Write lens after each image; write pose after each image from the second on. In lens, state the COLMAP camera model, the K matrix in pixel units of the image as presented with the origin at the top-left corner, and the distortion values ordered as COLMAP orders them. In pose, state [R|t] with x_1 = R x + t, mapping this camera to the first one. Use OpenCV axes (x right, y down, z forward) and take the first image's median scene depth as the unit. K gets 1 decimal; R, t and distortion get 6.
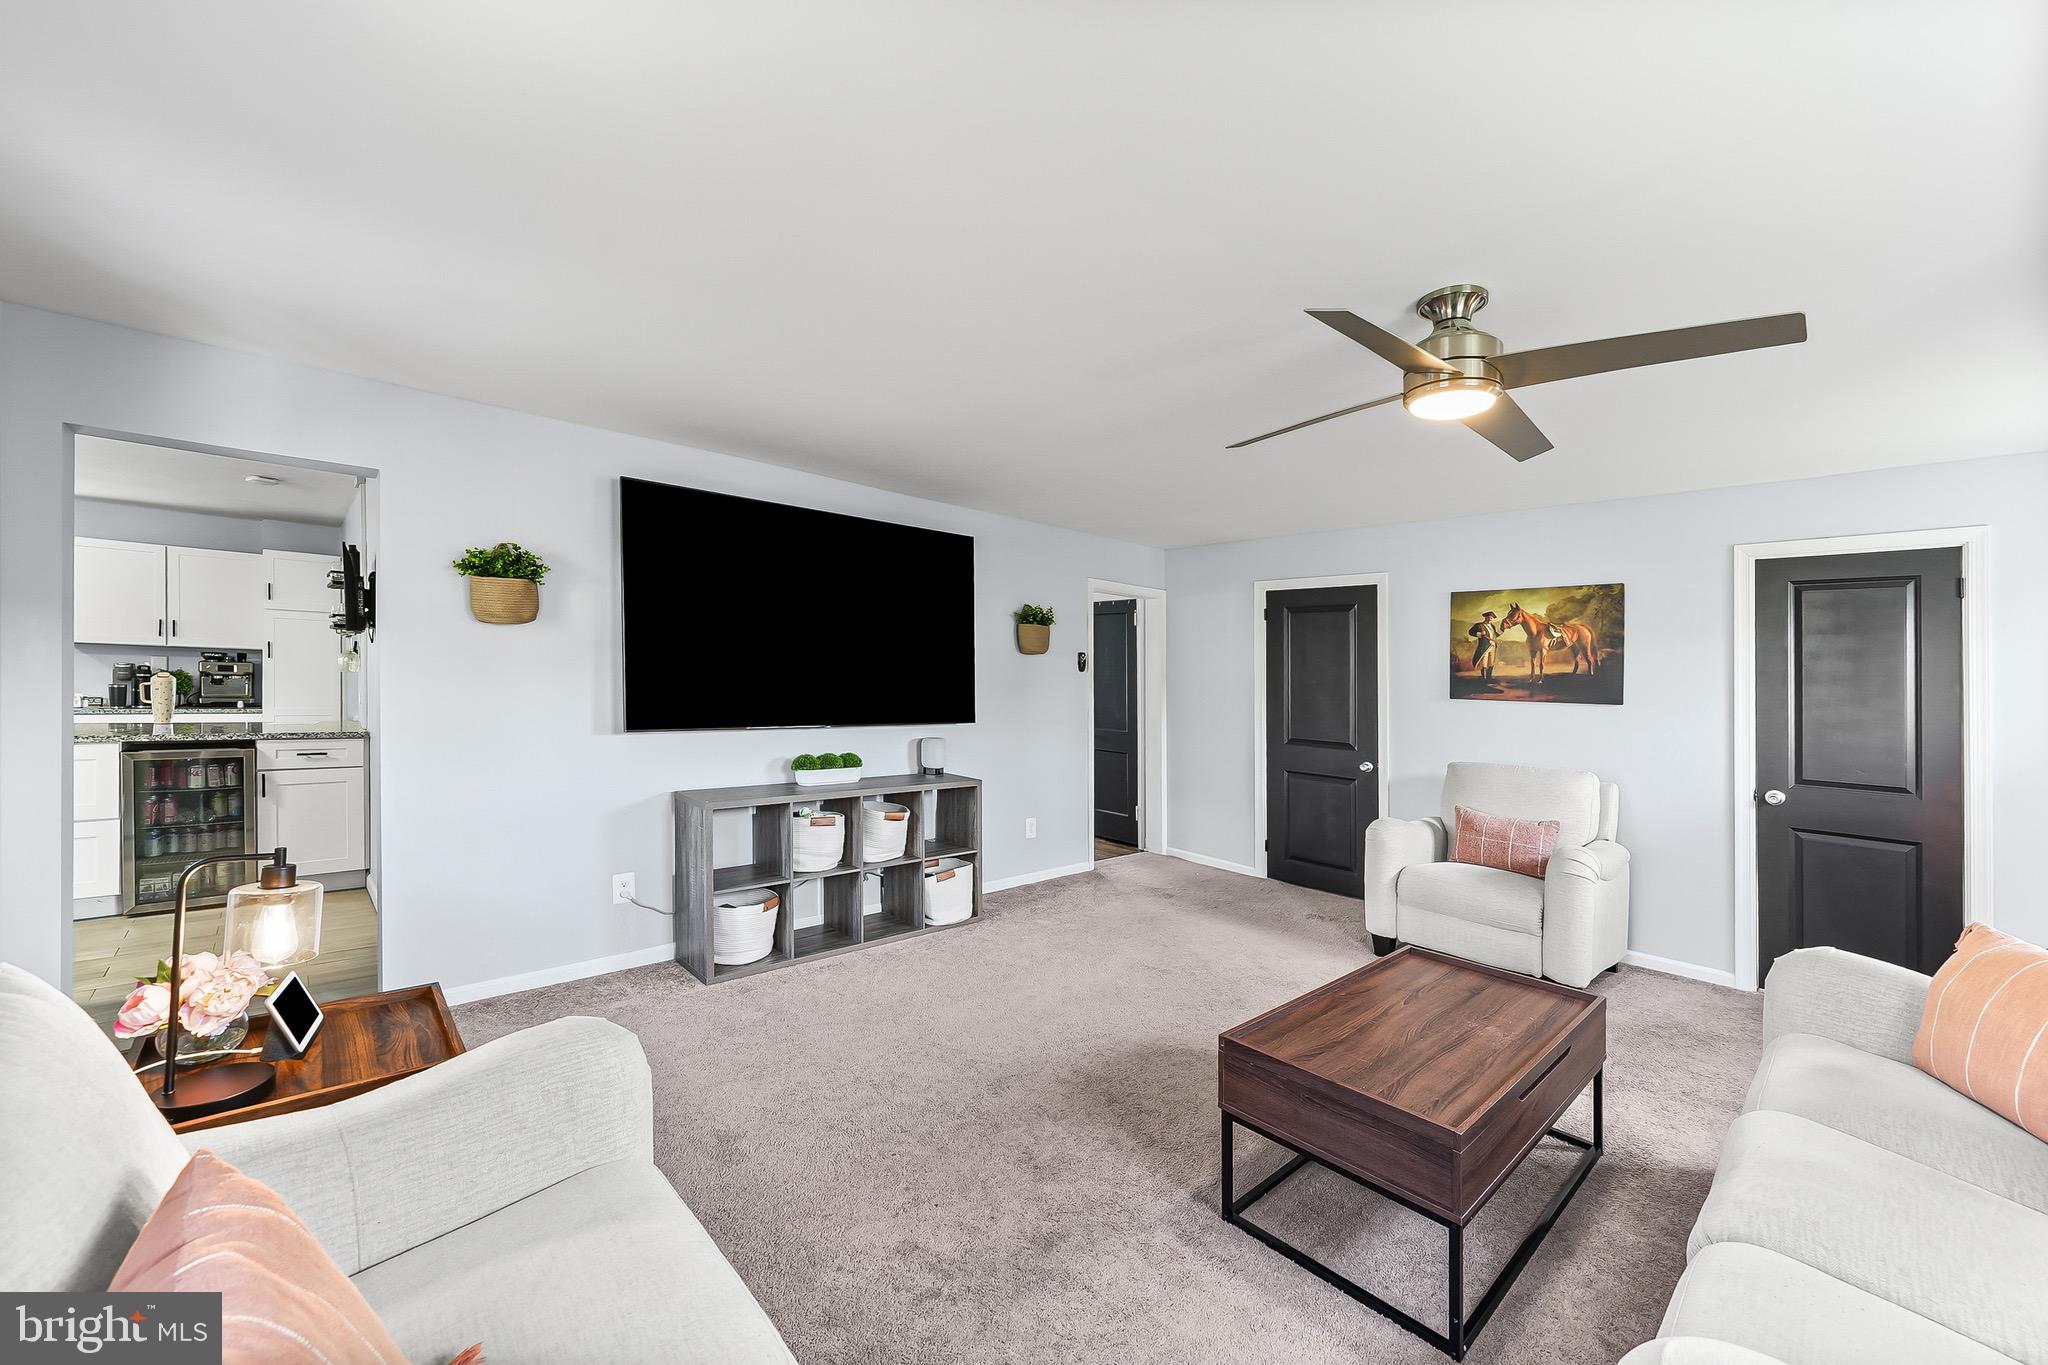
lens RADIAL K [[802.2, 0, 1024.0], [0, 802.2, 682.5], [0, 0, 1]] dist [-0.000060, -0.000022]
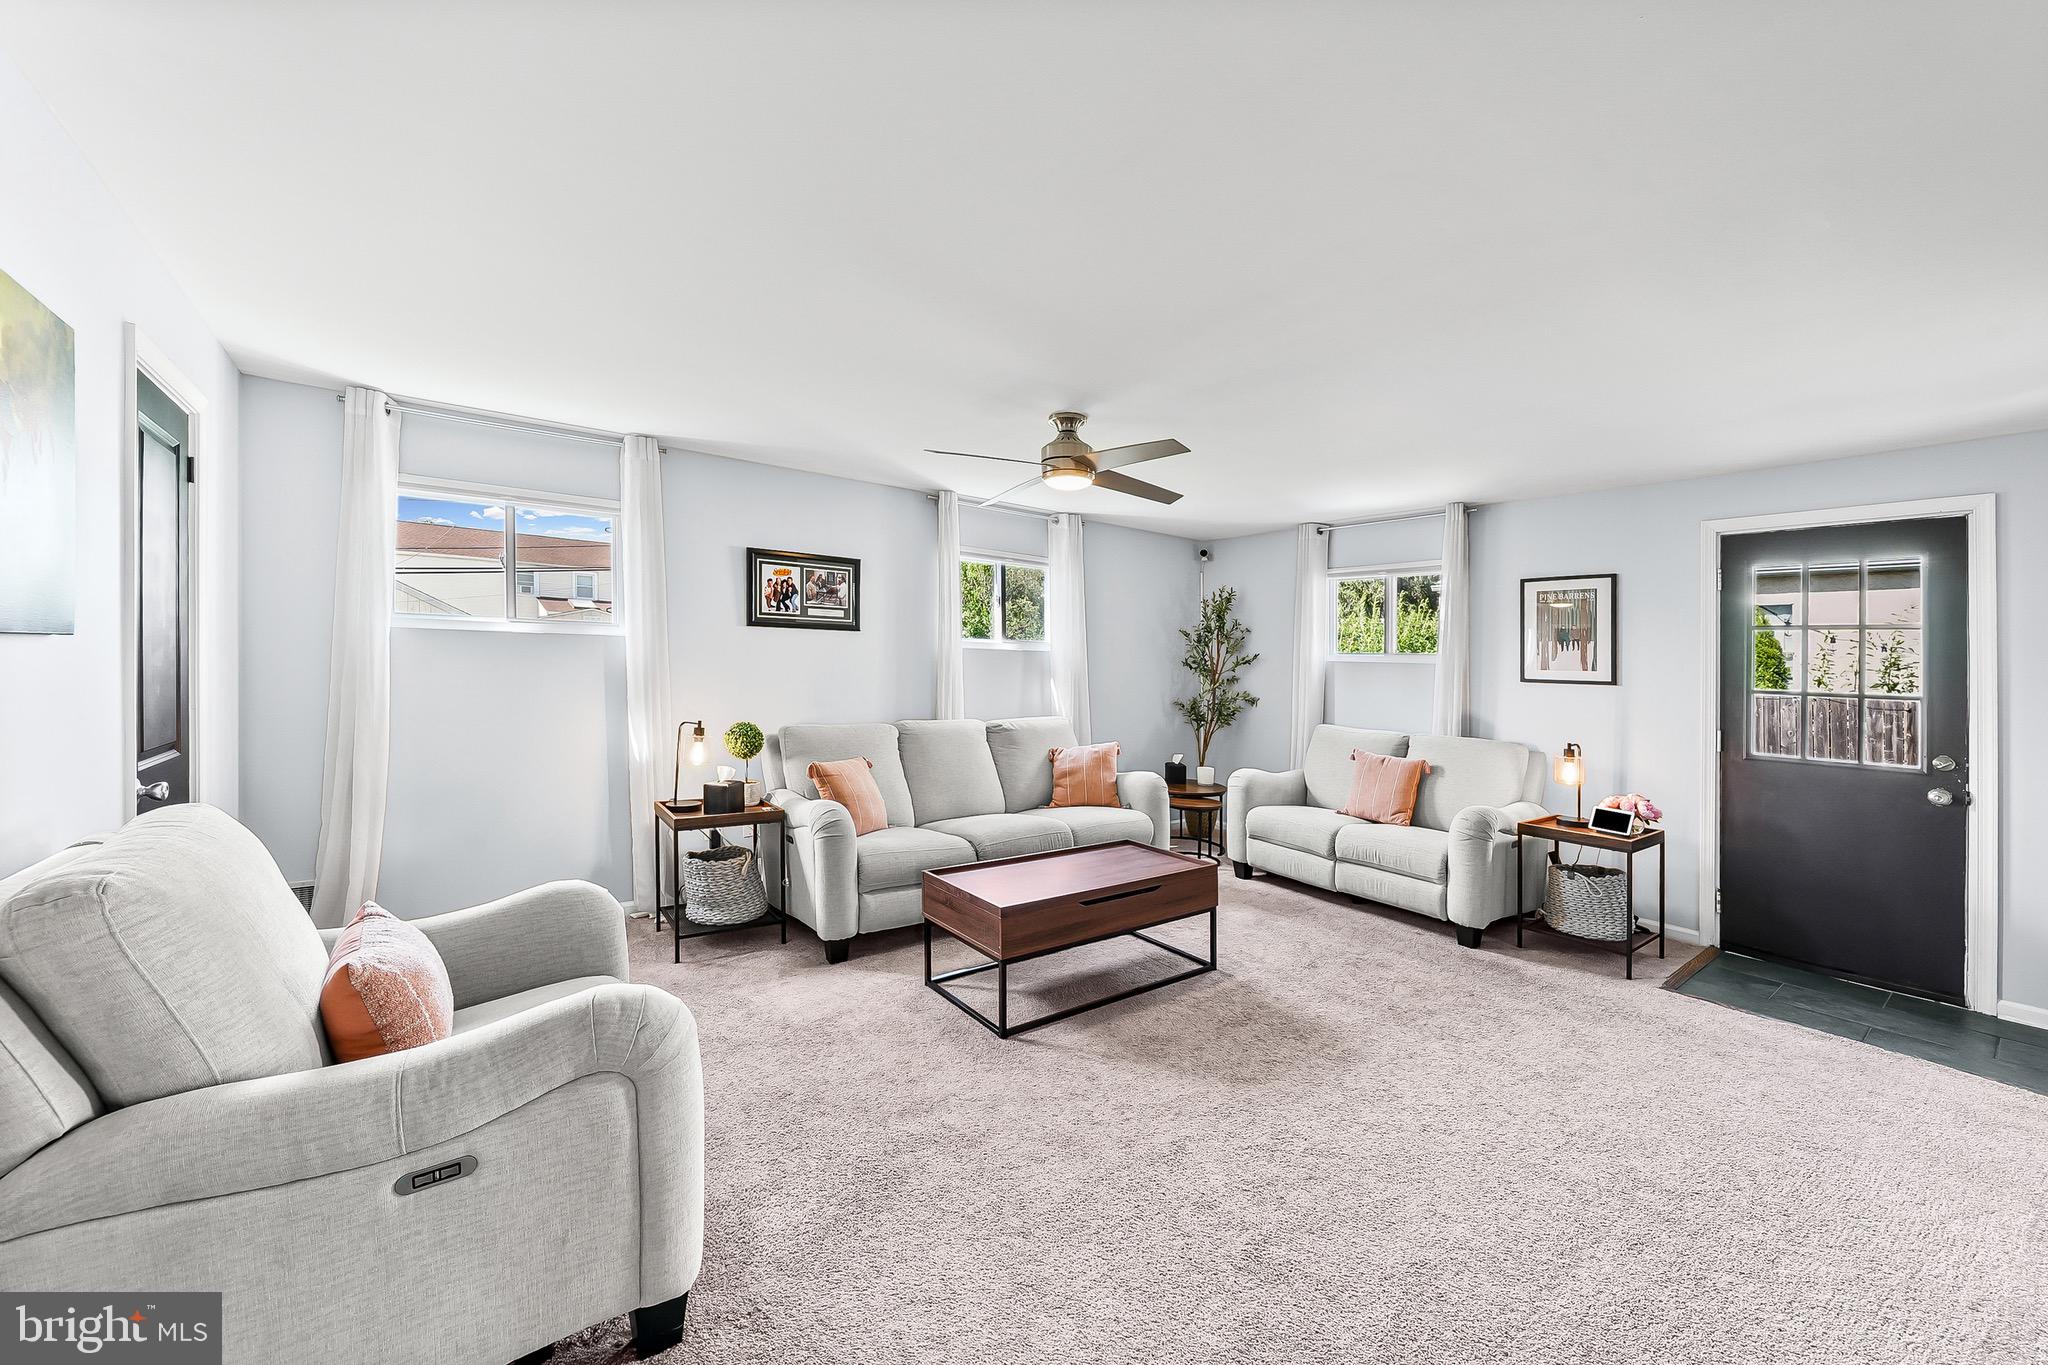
lens RADIAL K [[763.6, 0, 1020.4], [0, 763.6, 650.7], [0, 0, 1]] dist [-0.000738, -0.000049]
pose [[-0.992545, -0.067097, 0.101743, 0.248474], [-0.069582, 0.997354, -0.021065, 0.015396], [-0.100060, -0.027988, -0.994588, 1.244376]]
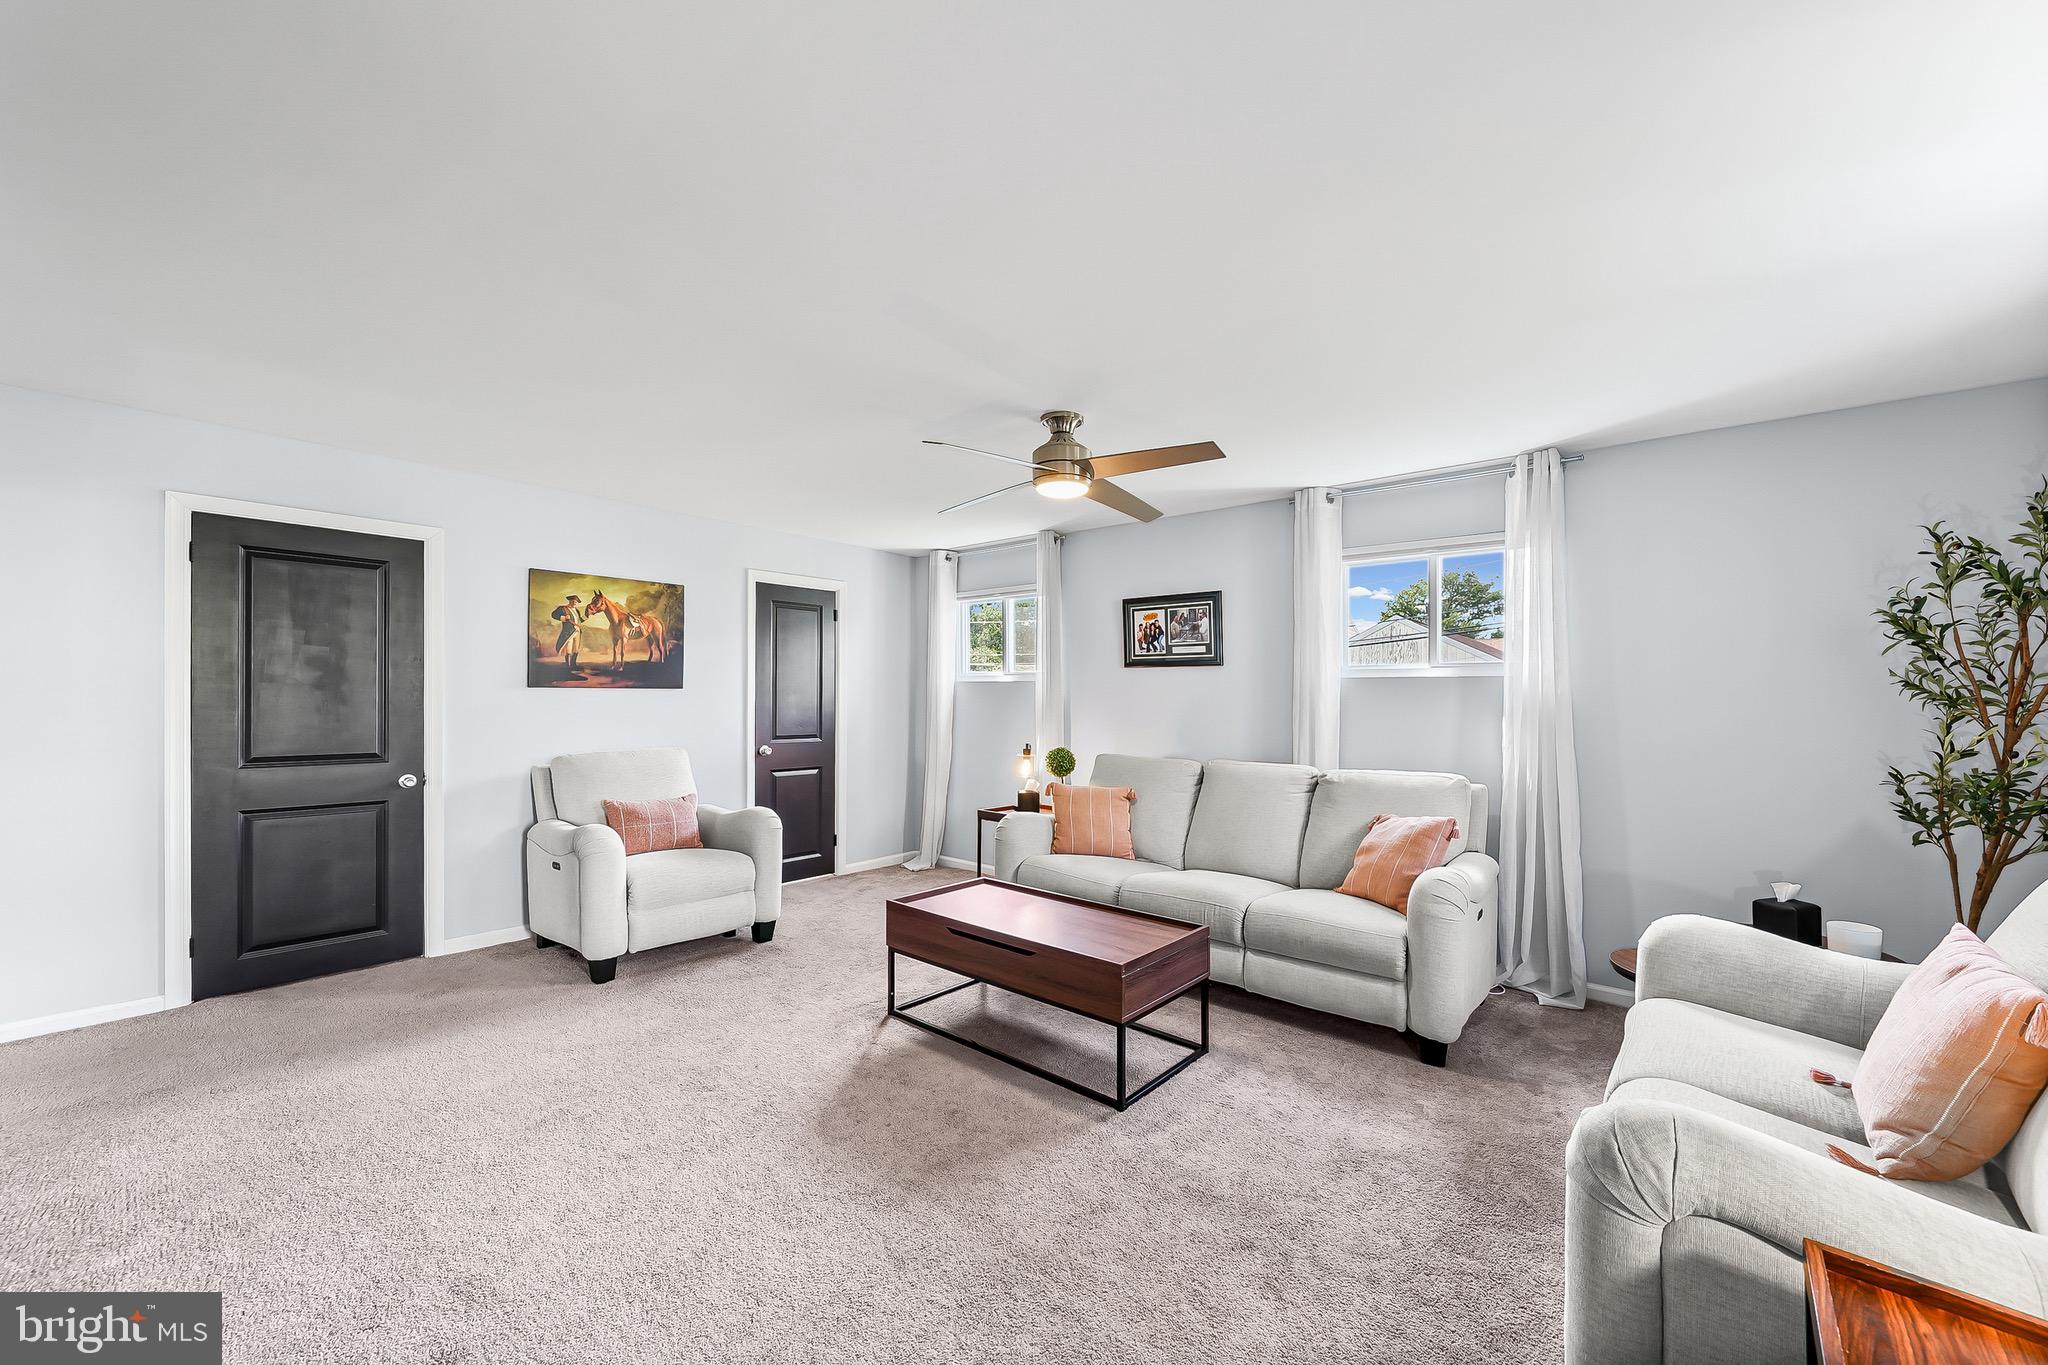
lens RADIAL K [[794.8, 0, 1024.0], [0, 794.8, 682.5], [0, 0, 1]] dist [0.000765, 0.000030]
pose [[-0.128260, -0.031406, 0.991243, -0.441349], [-0.017464, 0.999415, 0.029405, -0.022422], [-0.991587, -0.013539, -0.128733, 0.606174]]
